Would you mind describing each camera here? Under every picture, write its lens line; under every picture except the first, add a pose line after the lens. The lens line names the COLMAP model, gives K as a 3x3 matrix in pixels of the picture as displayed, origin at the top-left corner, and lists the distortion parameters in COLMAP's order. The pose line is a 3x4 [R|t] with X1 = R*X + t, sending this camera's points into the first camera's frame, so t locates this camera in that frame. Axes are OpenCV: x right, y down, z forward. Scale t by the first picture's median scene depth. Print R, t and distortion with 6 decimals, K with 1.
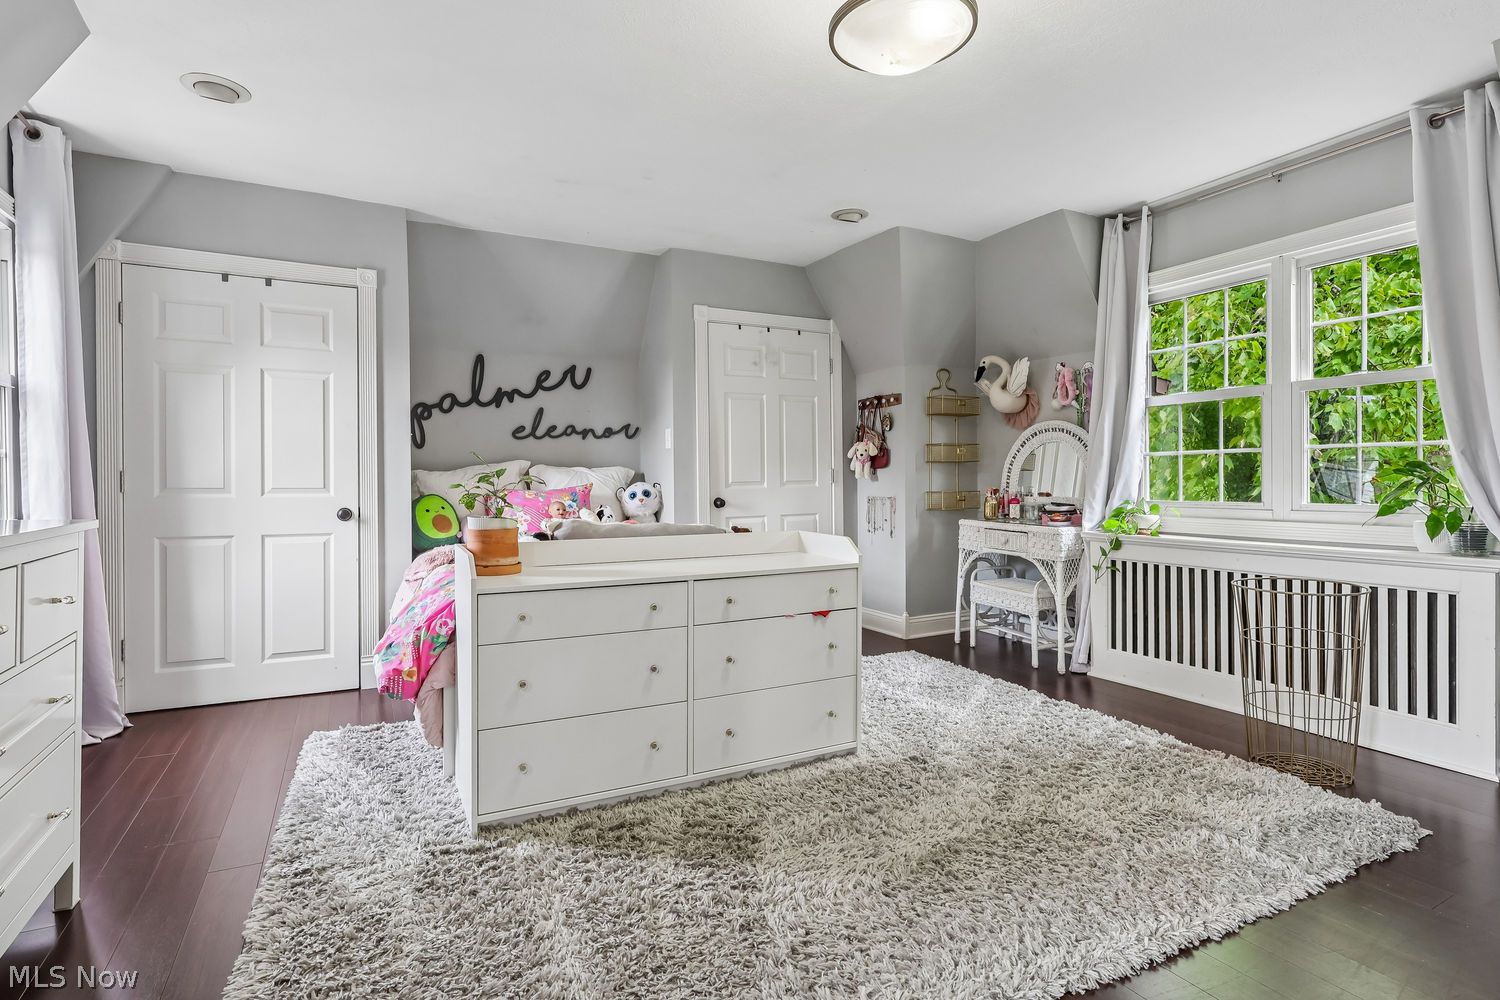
lens RADIAL K [[737.0, 0, 757.9], [0, 737.0, 500.2], [0, 0, 1]] dist [-0.002845, -0.000343]
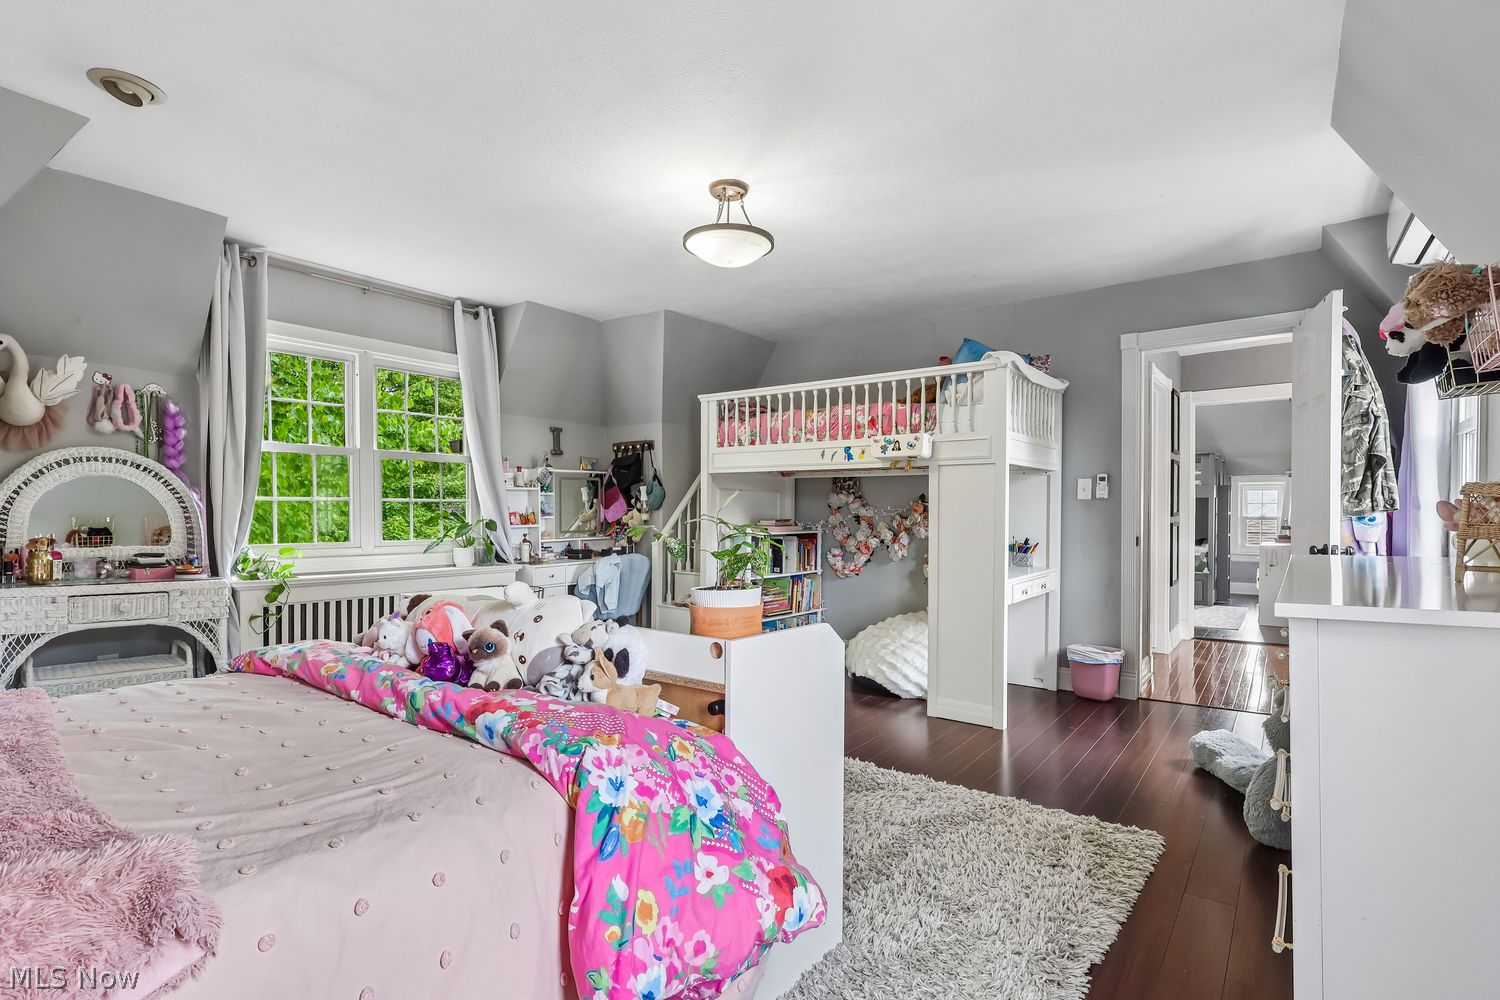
lens RADIAL K [[725.9, 0, 725.3], [0, 725.9, 513.2], [0, 0, 1]] dist [-0.002333, -0.000945]
pose [[-0.384417, -0.003863, 0.923151, -0.643031], [0.012677, 0.999875, 0.009463, -0.046266], [-0.923072, 0.015341, -0.384320, 0.819996]]
